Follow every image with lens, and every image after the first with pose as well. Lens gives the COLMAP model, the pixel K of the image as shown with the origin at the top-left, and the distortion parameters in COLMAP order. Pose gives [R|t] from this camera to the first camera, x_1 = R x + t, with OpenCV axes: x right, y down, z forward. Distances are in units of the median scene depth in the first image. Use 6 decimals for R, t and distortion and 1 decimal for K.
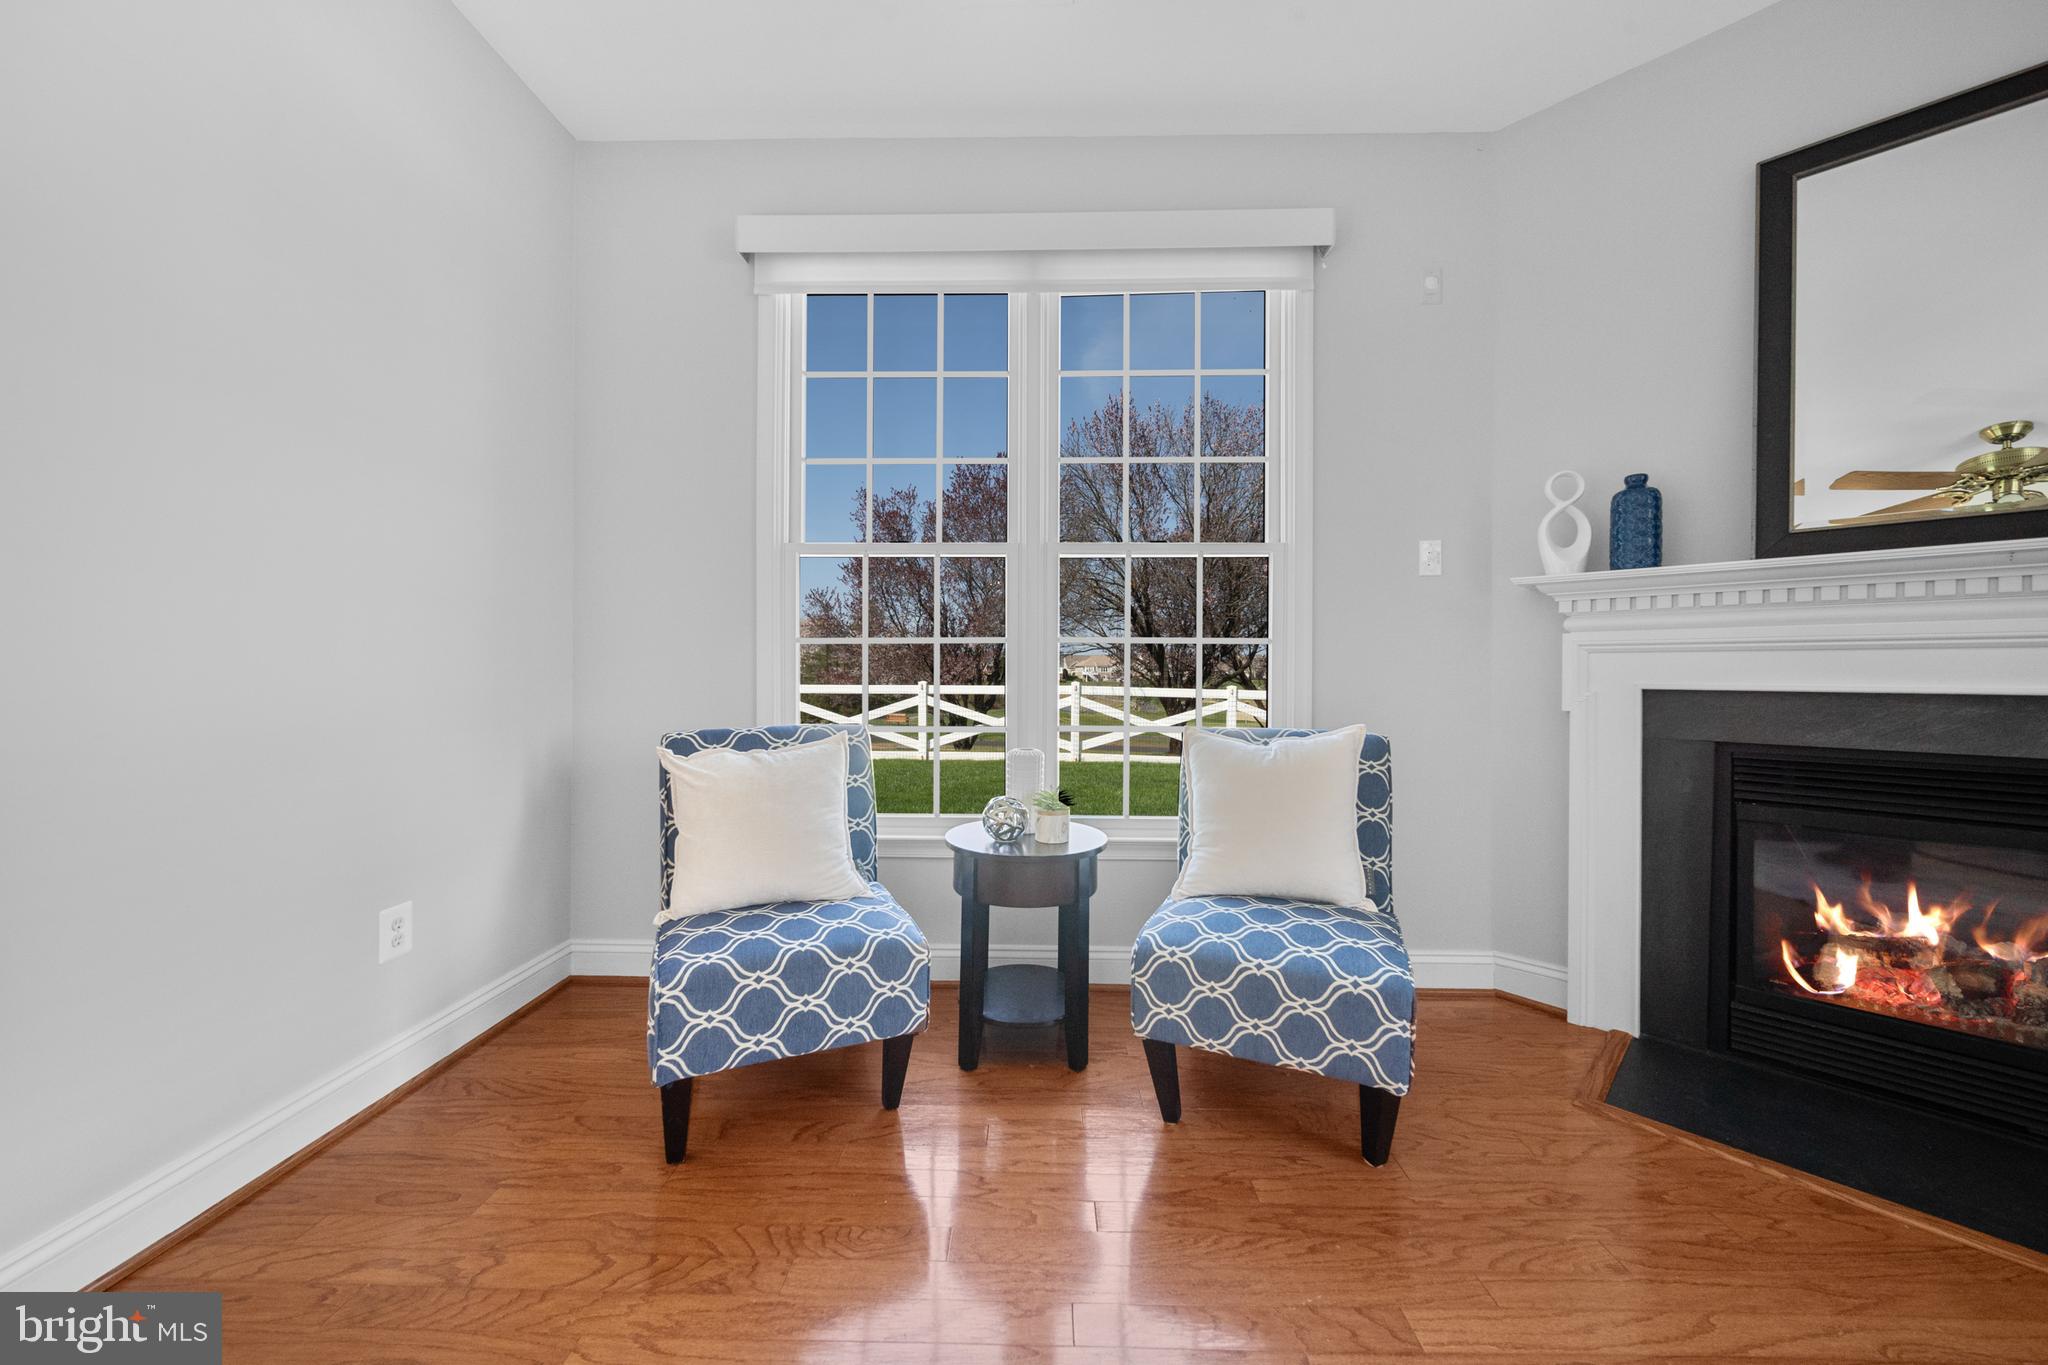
lens RADIAL K [[735.8, 0, 1028.4], [0, 735.8, 676.7], [0, 0, 1]] dist [0.002188, 0.000012]
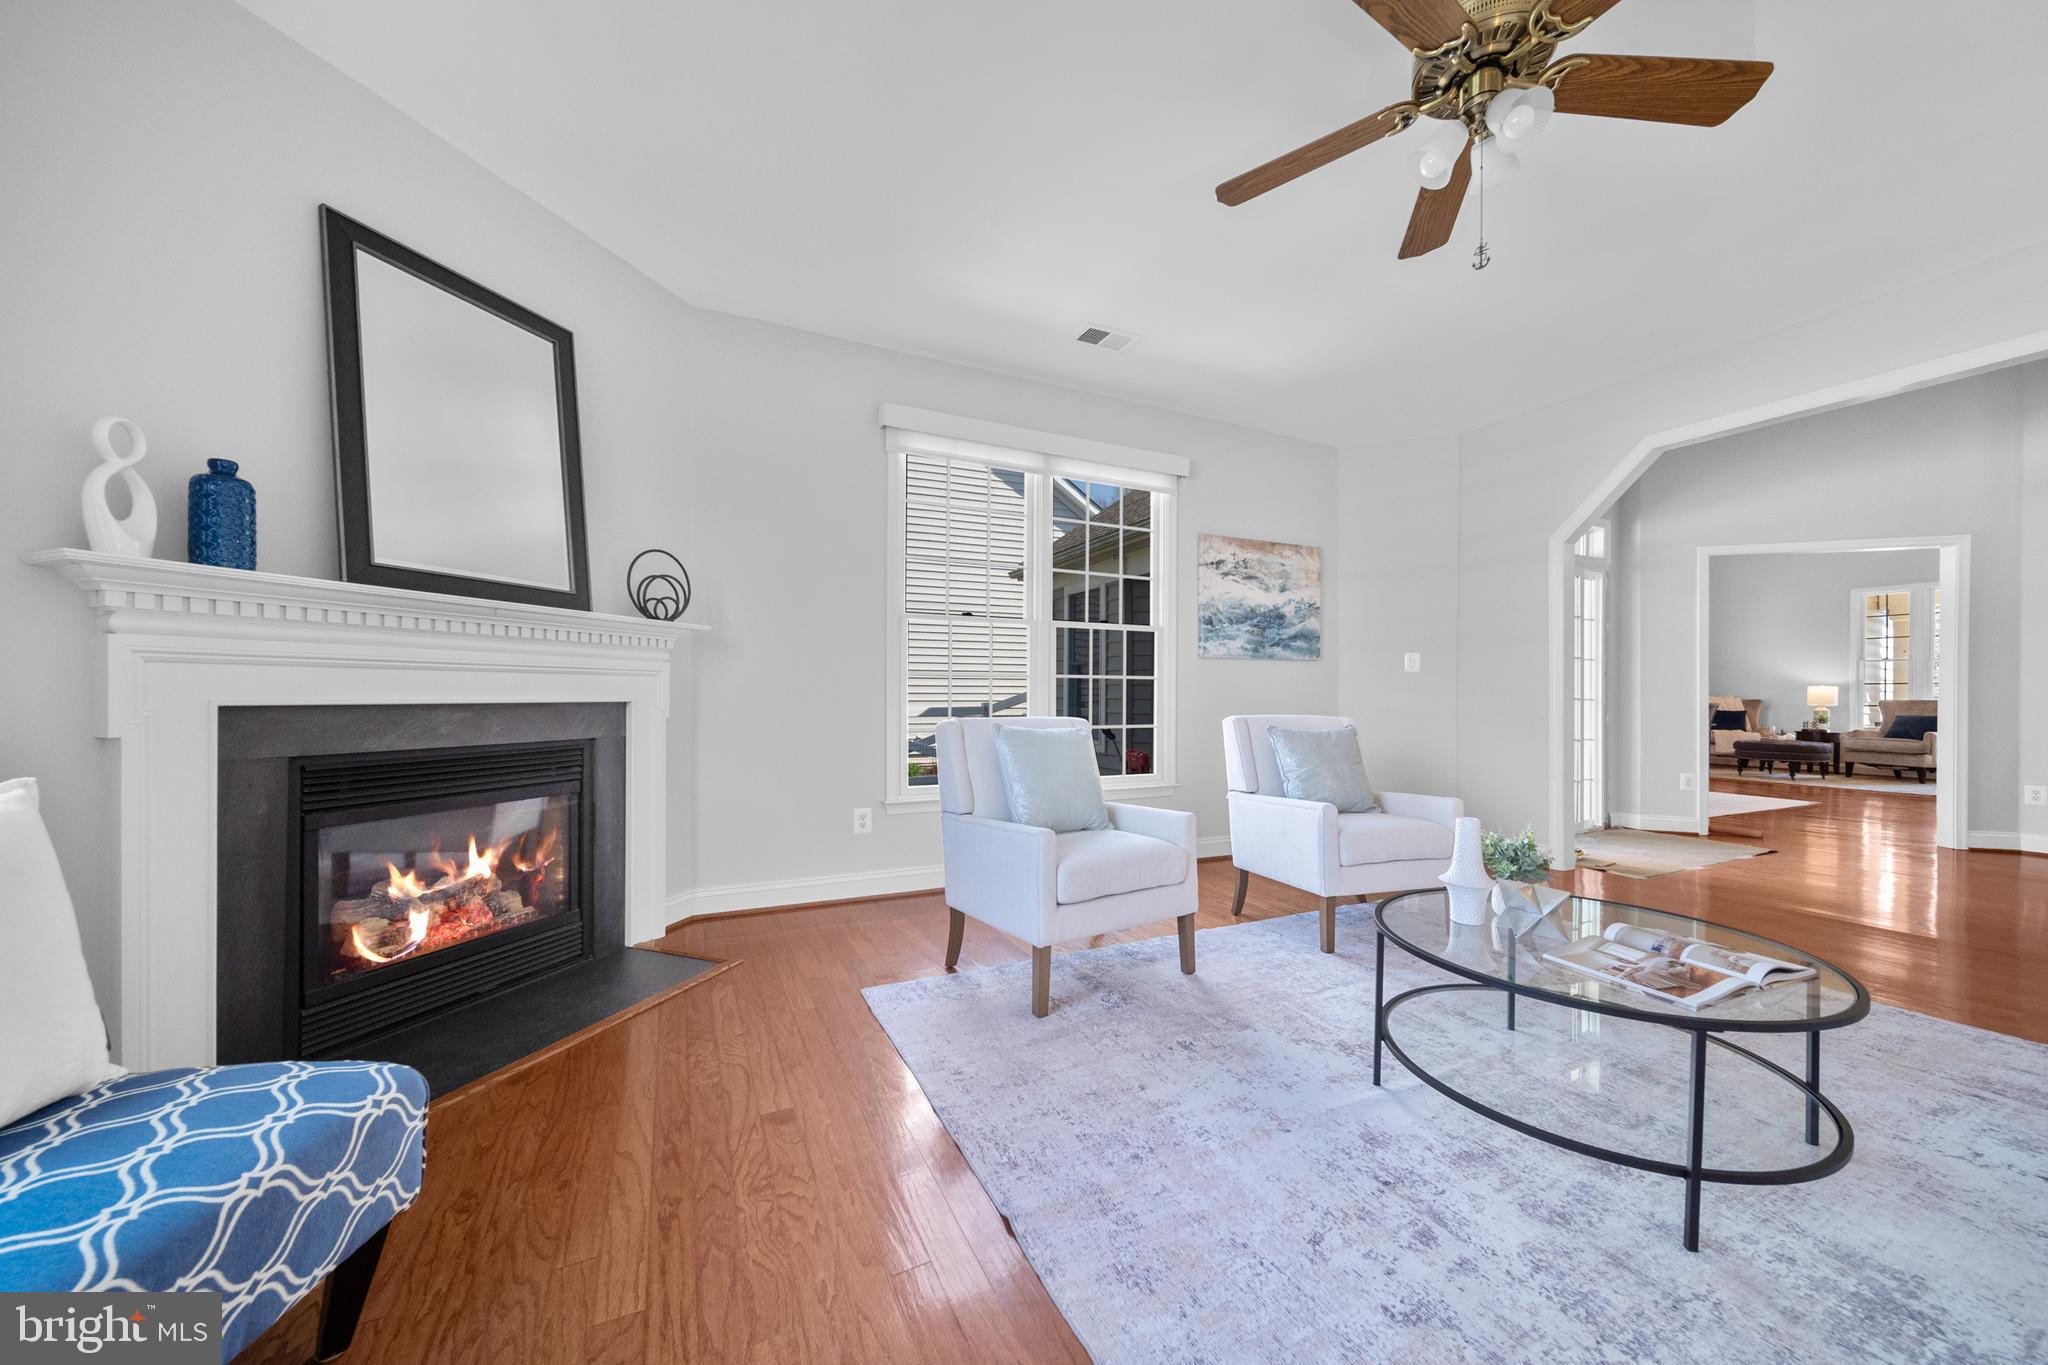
lens RADIAL K [[735.8, 0, 1024.3], [0, 735.8, 690.5], [0, 0, 1]] dist [0.002188, 0.000012]
pose [[-0.476987, -0.010171, 0.878852, -0.443609], [-0.002594, 0.999945, 0.010165, -0.014416], [-0.878907, 0.002569, -0.476987, 0.653730]]
